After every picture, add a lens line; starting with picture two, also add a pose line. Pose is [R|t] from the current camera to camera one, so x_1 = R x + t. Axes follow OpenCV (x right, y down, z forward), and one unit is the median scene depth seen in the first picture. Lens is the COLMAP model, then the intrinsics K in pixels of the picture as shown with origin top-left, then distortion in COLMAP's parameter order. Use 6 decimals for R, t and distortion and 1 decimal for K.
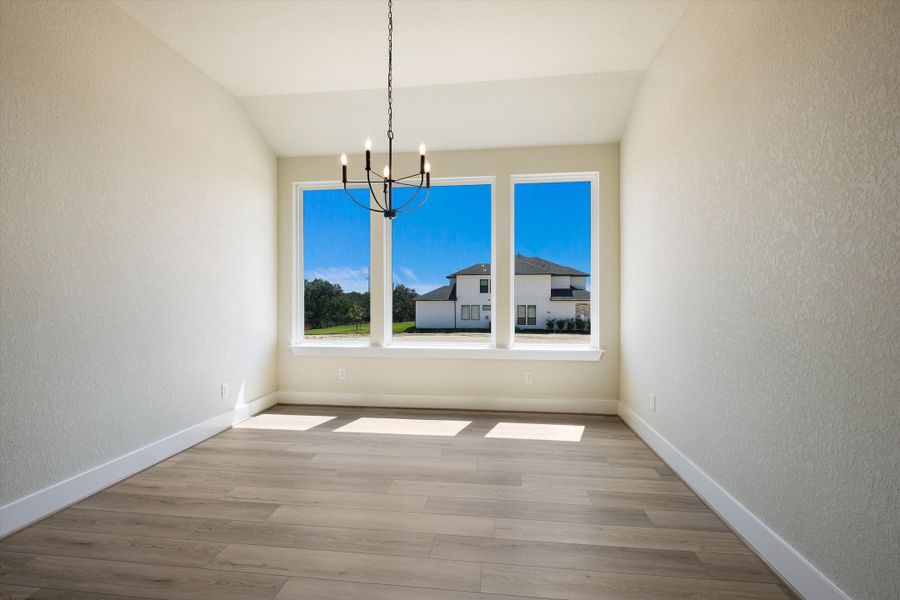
lens RADIAL K [[410.2, 0, 449.3], [0, 410.2, 292.7], [0, 0, 1]] dist [0.003412, 0.000097]
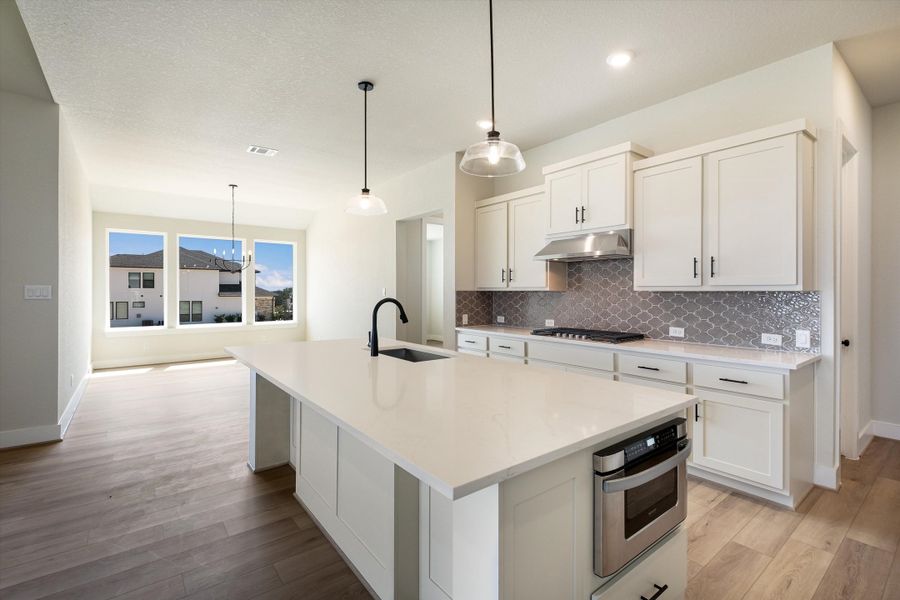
lens RADIAL K [[410.2, 0, 449.3], [0, 410.2, 292.7], [0, 0, 1]] dist [0.003412, 0.000097]
pose [[0.711705, 0.002862, 0.702473, -0.061755], [-0.012752, 0.999880, 0.008846, -0.005558], [-0.702363, -0.015254, 0.711656, -0.118422]]
